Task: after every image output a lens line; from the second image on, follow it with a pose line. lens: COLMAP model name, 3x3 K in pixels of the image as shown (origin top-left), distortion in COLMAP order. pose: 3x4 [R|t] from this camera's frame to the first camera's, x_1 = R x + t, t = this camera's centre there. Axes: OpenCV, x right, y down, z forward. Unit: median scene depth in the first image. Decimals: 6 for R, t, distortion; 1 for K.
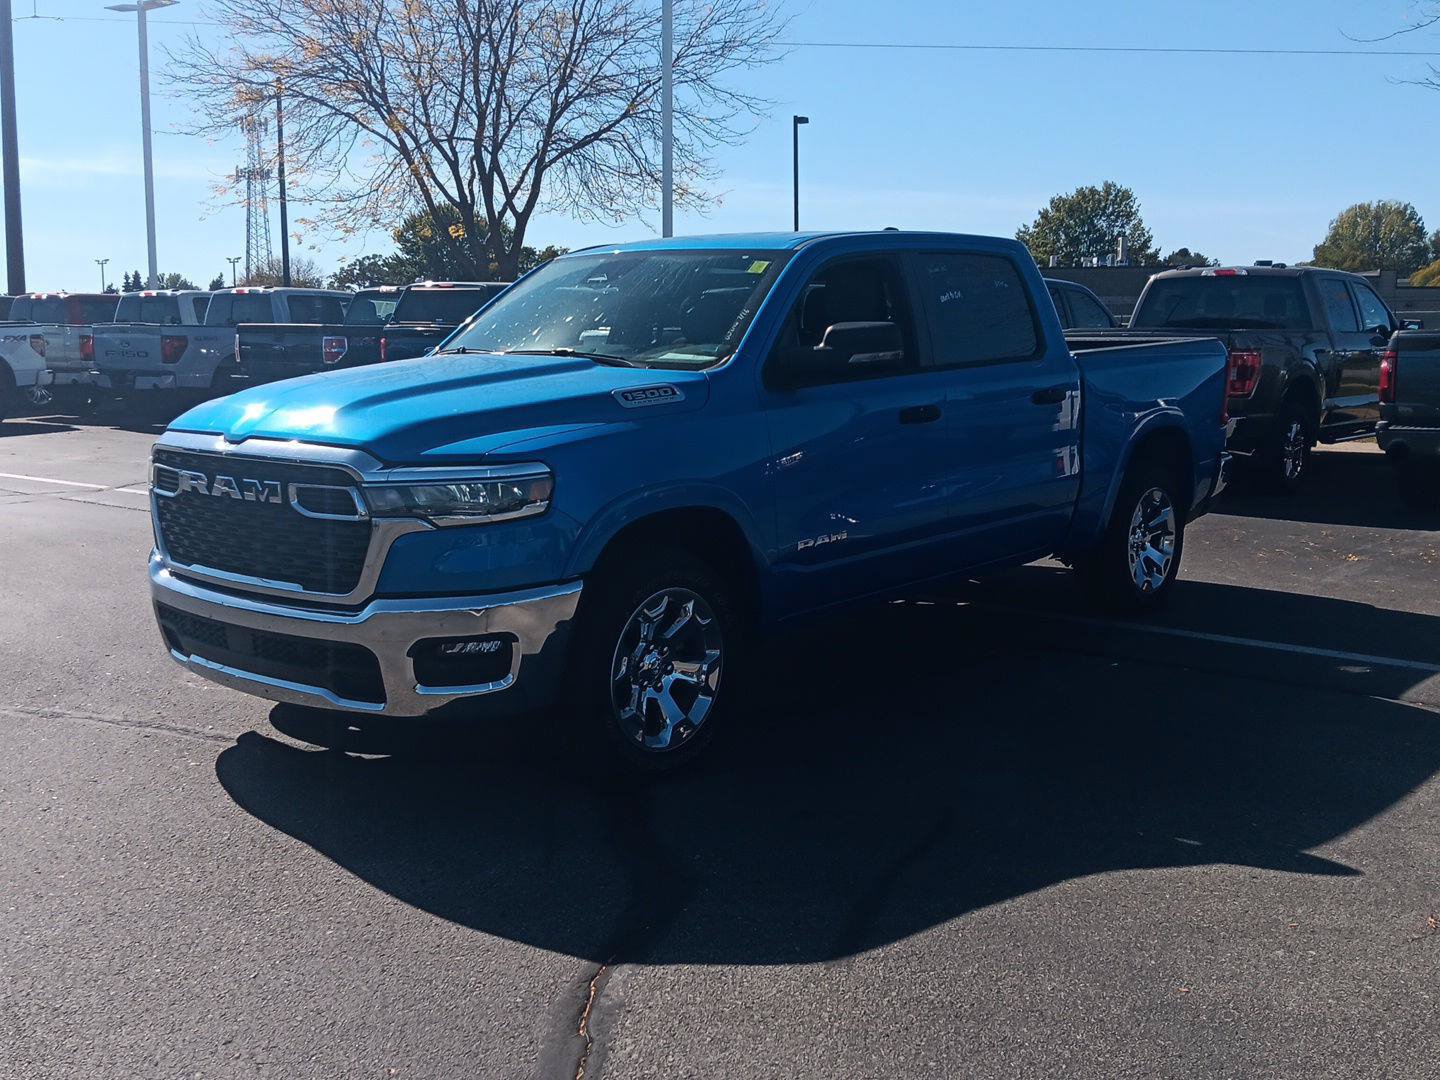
lens RADIAL K [[1465.6, 0, 720.0], [0, 1465.6, 540.0], [0, 0, 1]] dist [0.149804, -0.357906]
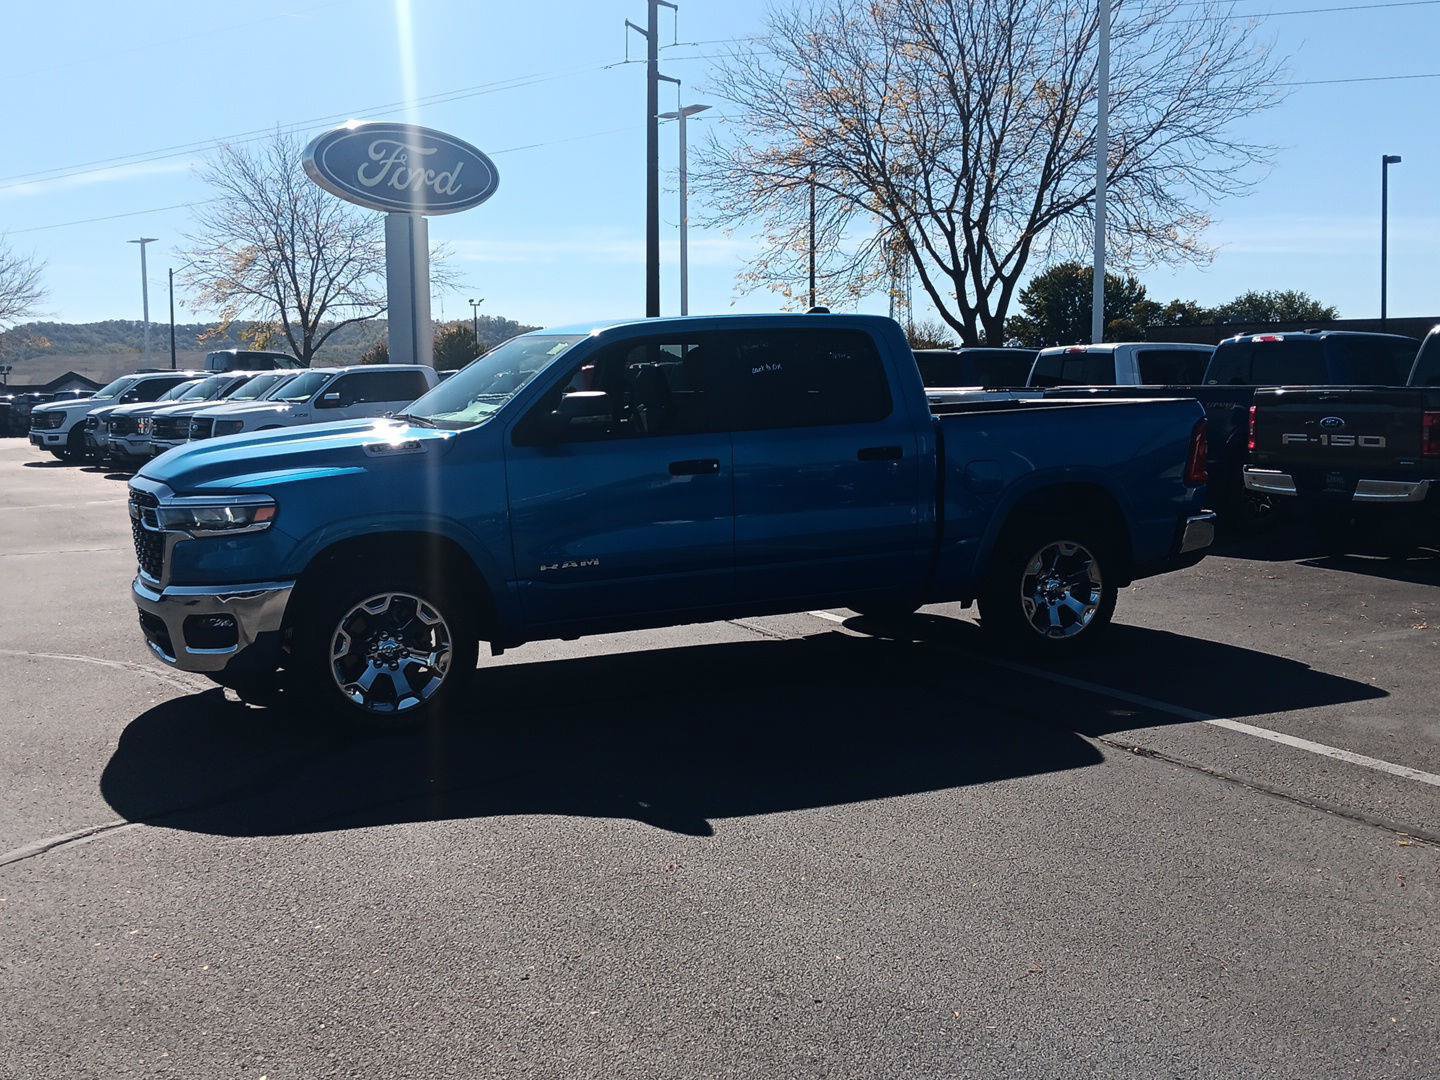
lens RADIAL K [[1465.6, 0, 720.0], [0, 1465.6, 540.0], [0, 0, 1]] dist [0.149804, -0.357906]
pose [[0.913320, 0.030393, -0.406106, 0.578129], [-0.046378, 0.998486, -0.029576, 0.008599], [0.404593, 0.045847, 0.913347, -0.081692]]
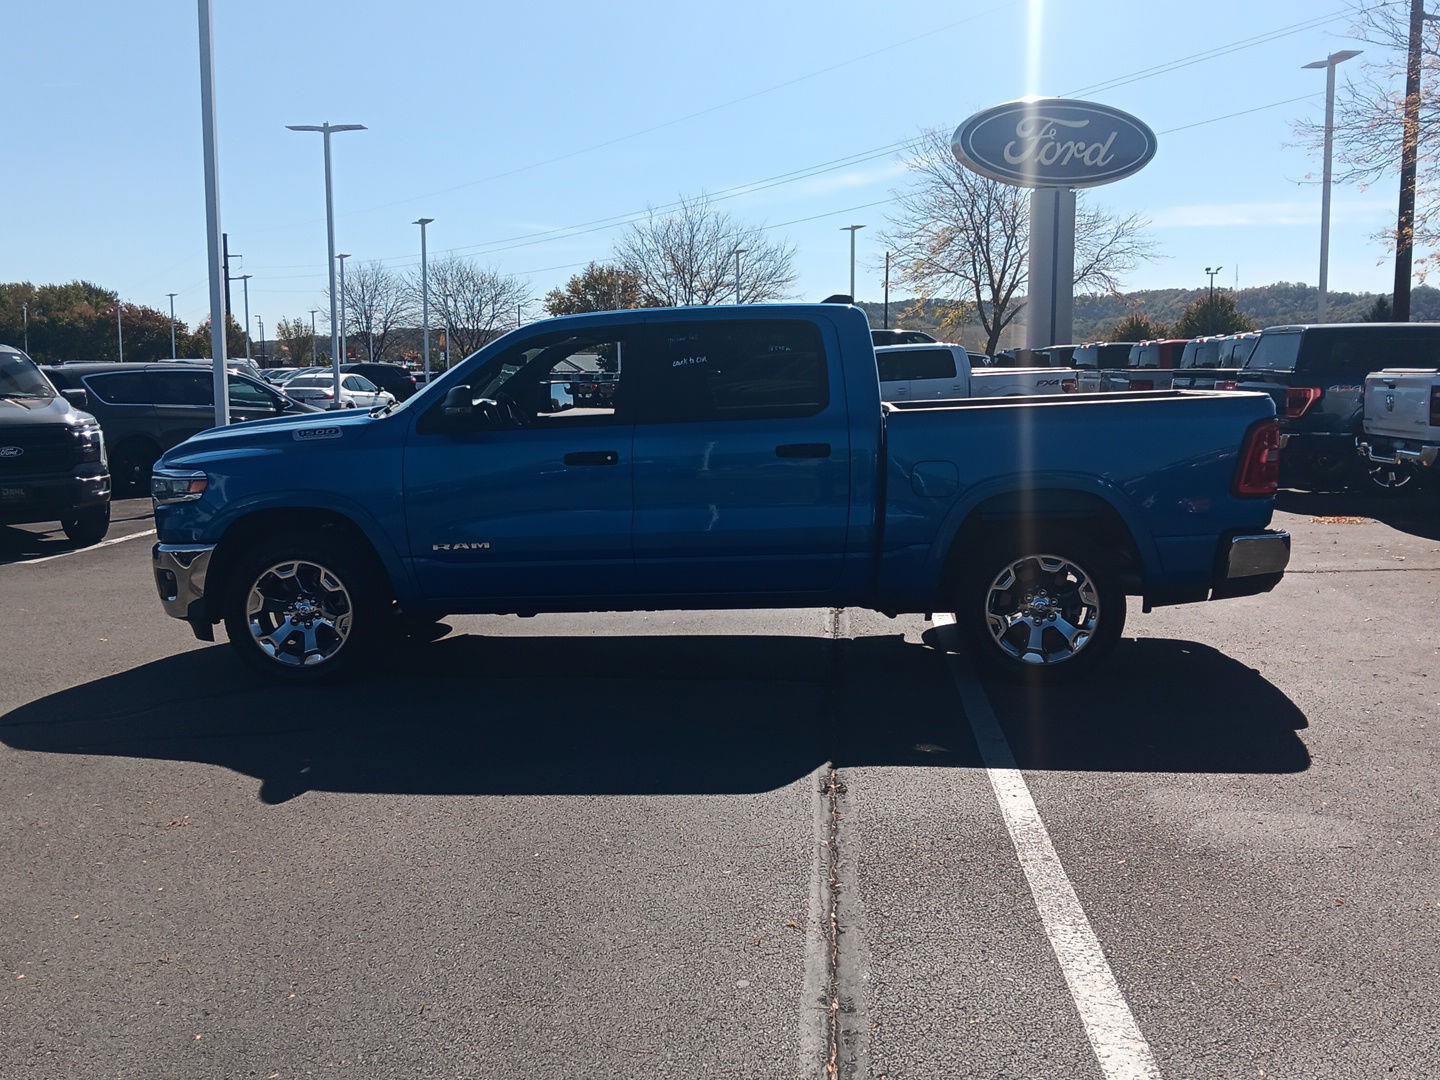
lens RADIAL K [[1457.6, 0, 720.0], [0, 1457.6, 540.0], [0, 0, 1]] dist [0.138169, -0.346979]
pose [[0.601408, 0.087505, -0.794135, 1.057364], [-0.106777, 0.993870, 0.028650, -0.057164], [0.791774, 0.067565, 0.607065, 0.309175]]
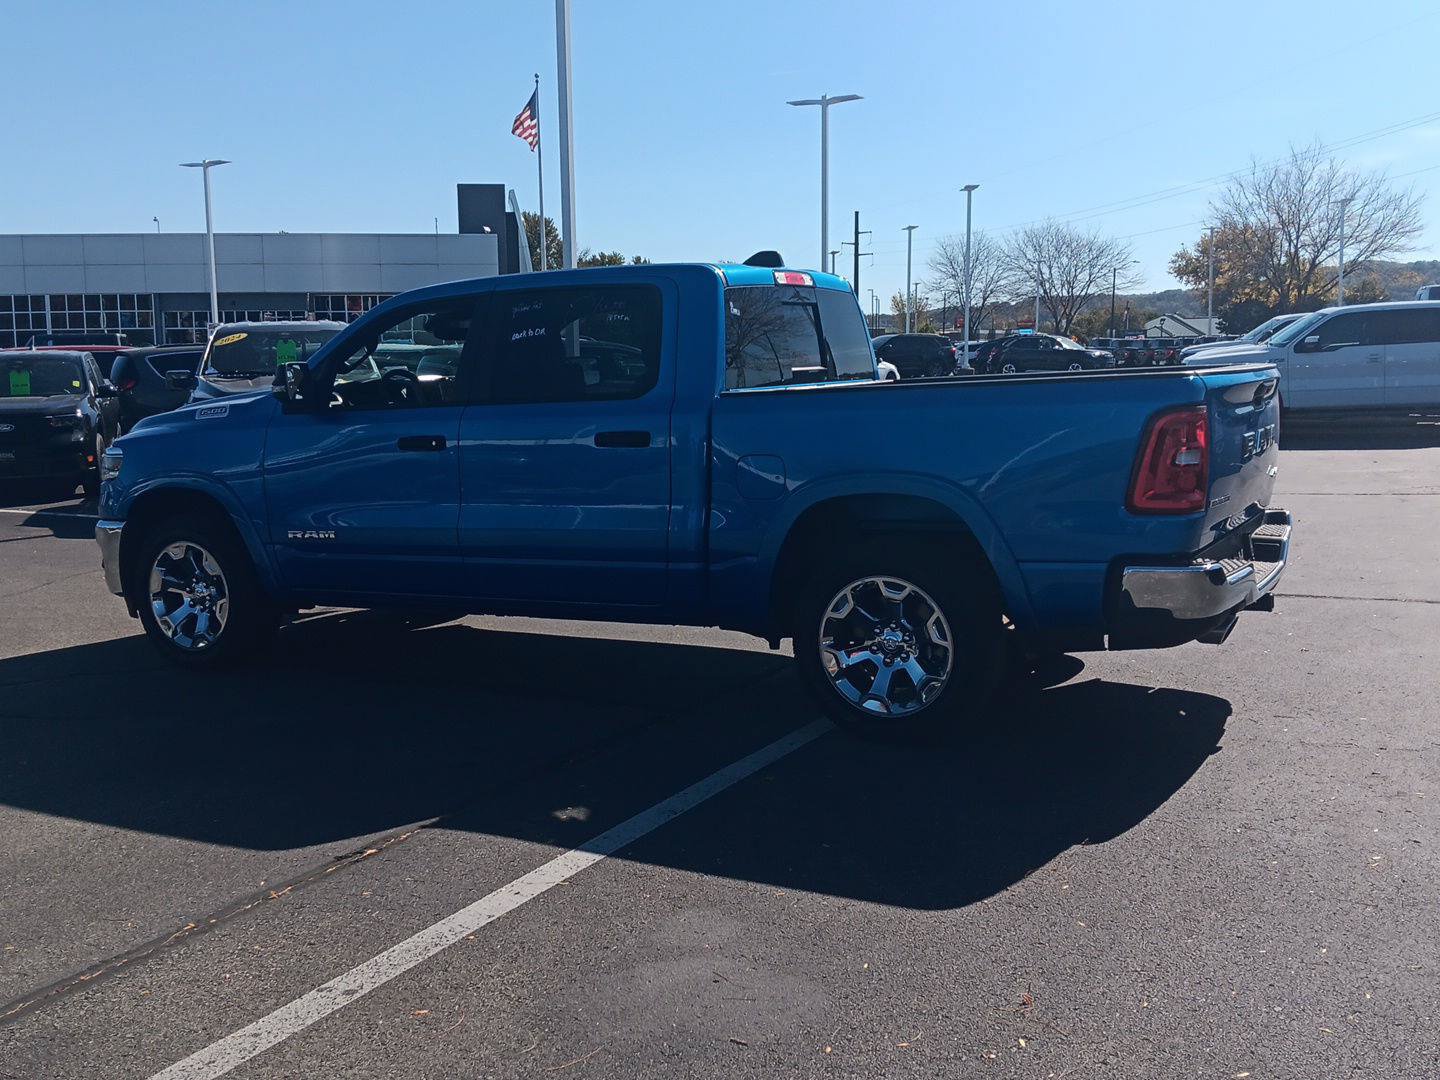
lens RADIAL K [[1457.6, 0, 720.0], [0, 1457.6, 540.0], [0, 0, 1]] dist [0.138169, -0.346979]
pose [[0.228026, 0.122957, -0.965860, 1.134250], [-0.120617, 0.987920, 0.097289, -0.132679], [0.966155, 0.094314, 0.240102, 0.858200]]
